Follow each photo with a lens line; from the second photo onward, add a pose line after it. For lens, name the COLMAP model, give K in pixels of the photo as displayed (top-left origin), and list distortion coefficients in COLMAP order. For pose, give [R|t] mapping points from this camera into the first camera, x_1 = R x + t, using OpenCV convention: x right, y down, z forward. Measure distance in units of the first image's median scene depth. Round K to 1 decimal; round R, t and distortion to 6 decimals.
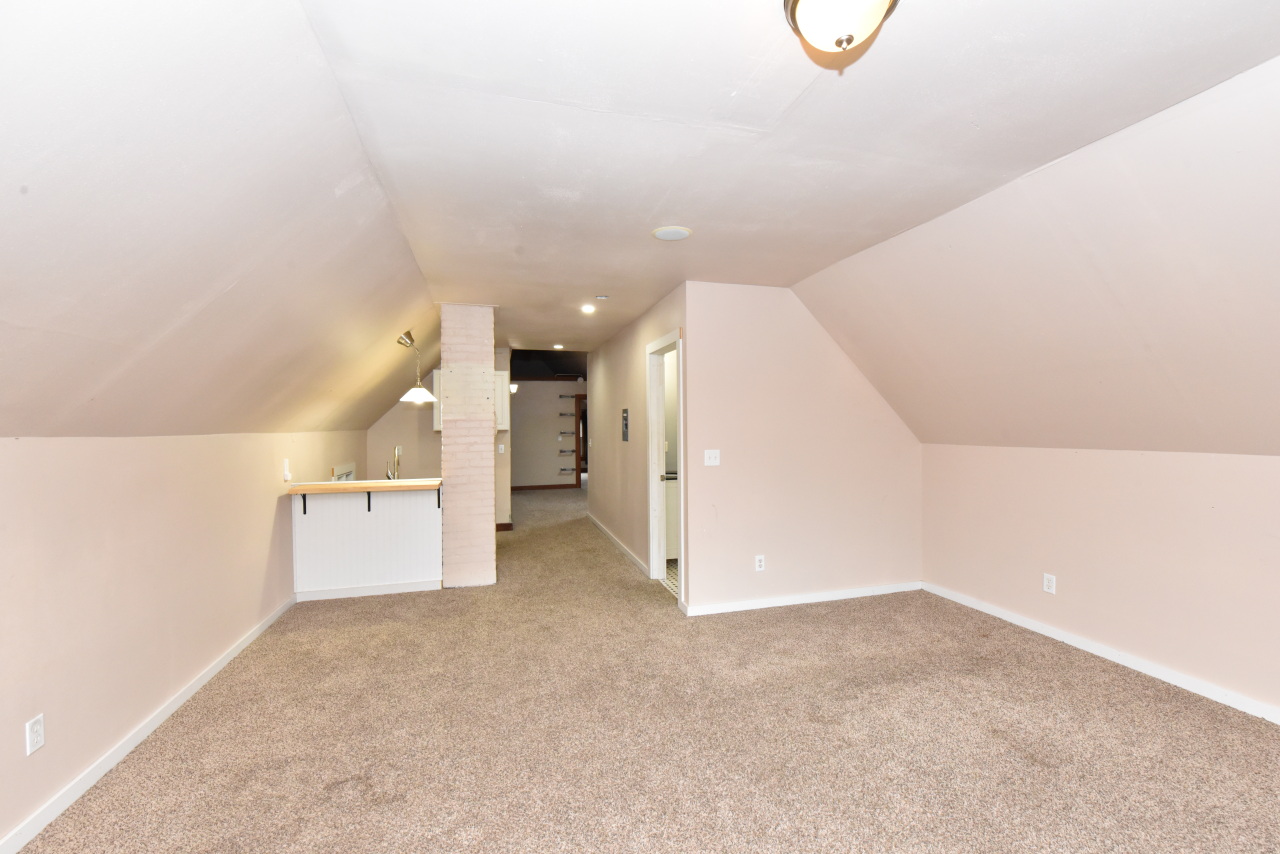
lens RADIAL K [[512.9, 0, 638.2], [0, 512.9, 427.2], [0, 0, 1]] dist [-0.009795, -0.004089]
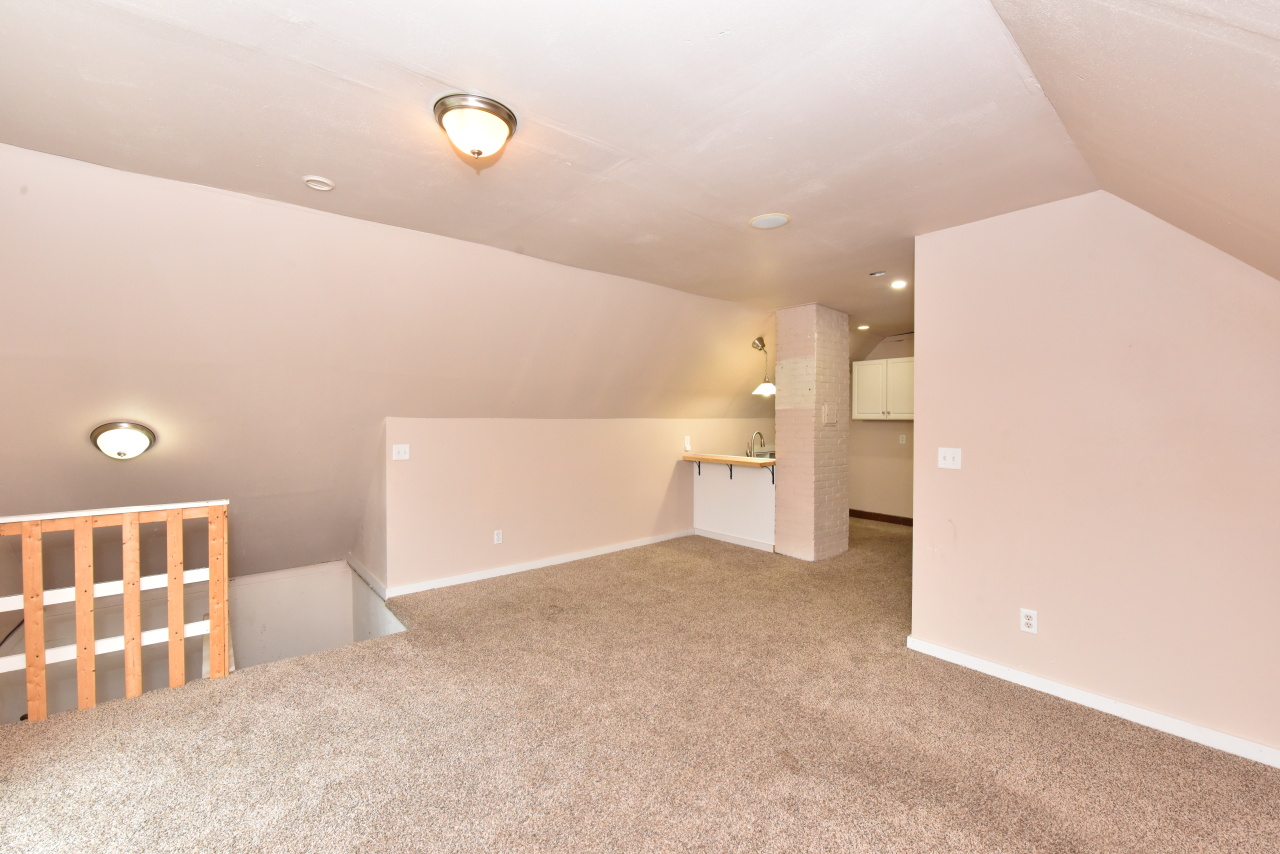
lens RADIAL K [[512.9, 0, 638.2], [0, 512.9, 427.2], [0, 0, 1]] dist [-0.009795, -0.004089]
pose [[0.415118, 0.027966, -0.909338, 0.541085], [-0.006113, 0.999591, 0.027951, -0.004454], [0.909747, -0.006045, 0.415119, 0.220597]]
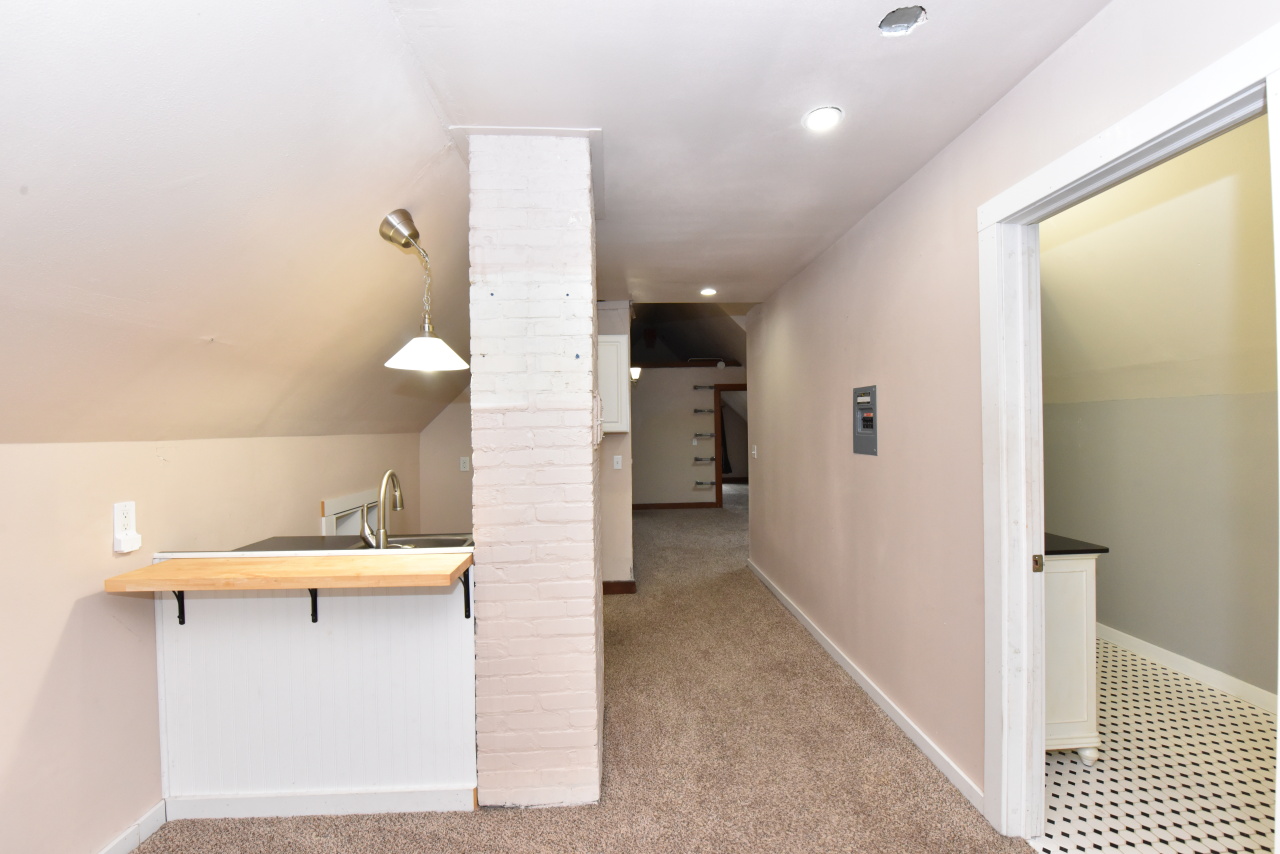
lens RADIAL K [[512.9, 0, 638.2], [0, 512.9, 427.2], [0, 0, 1]] dist [-0.009795, -0.004089]
pose [[0.973190, -0.007283, -0.229885, -0.150070], [0.006824, 0.999973, -0.002789, 0.002323], [0.229900, 0.001146, 0.973214, 0.606215]]
